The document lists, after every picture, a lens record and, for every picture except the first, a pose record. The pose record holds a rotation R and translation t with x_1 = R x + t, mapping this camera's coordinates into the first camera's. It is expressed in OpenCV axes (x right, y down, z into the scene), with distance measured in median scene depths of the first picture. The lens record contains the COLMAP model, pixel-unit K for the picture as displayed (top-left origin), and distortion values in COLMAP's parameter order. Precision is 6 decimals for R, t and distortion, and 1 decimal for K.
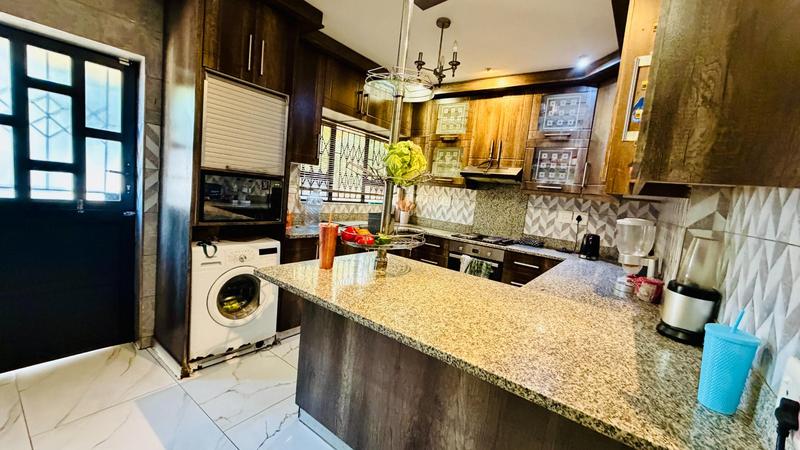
lens RADIAL K [[318.8, 0, 402.1], [0, 318.8, 224.7], [0, 0, 1]] dist [-0.001867, 0.000186]
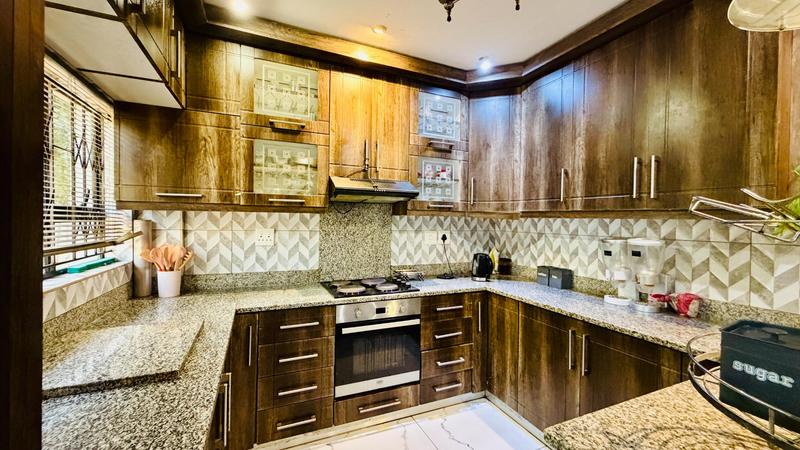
lens RADIAL K [[318.8, 0, 399.1], [0, 318.8, 225.9], [0, 0, 1]] dist [-0.001867, 0.000186]
pose [[0.495971, -0.111840, 0.861107, -0.274047], [0.124963, 0.990541, 0.056676, -0.114072], [-0.859301, 0.079497, 0.505255, 0.611858]]
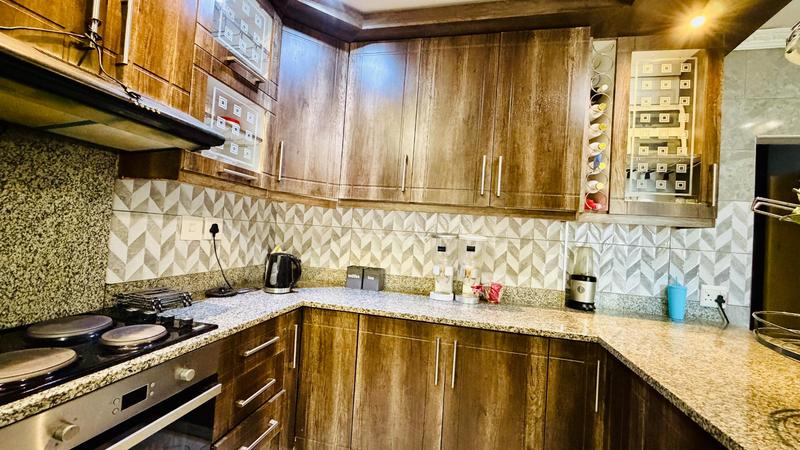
lens RADIAL K [[318.8, 0, 400.3], [0, 318.8, 225.5], [0, 0, 1]] dist [-0.001867, 0.000186]
pose [[-0.392472, -0.109382, 0.913237, -0.077492], [-0.015949, 0.993563, 0.112149, -0.088697], [-0.919626, 0.029450, -0.391690, 0.868873]]
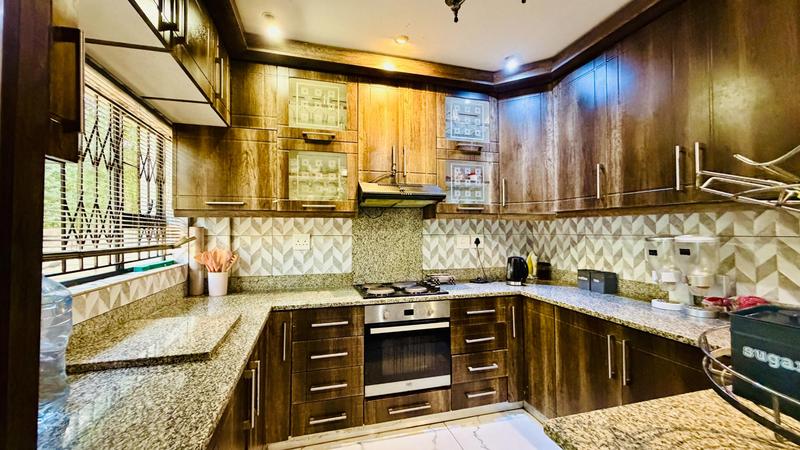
lens RADIAL K [[318.8, 0, 399.0], [0, 318.8, 225.8], [0, 0, 1]] dist [-0.001867, 0.000186]
pose [[0.613475, -0.093944, 0.784106, -0.263215], [0.147874, 0.989002, 0.002798, -0.092864], [-0.775745, 0.114233, 0.620621, 0.576203]]
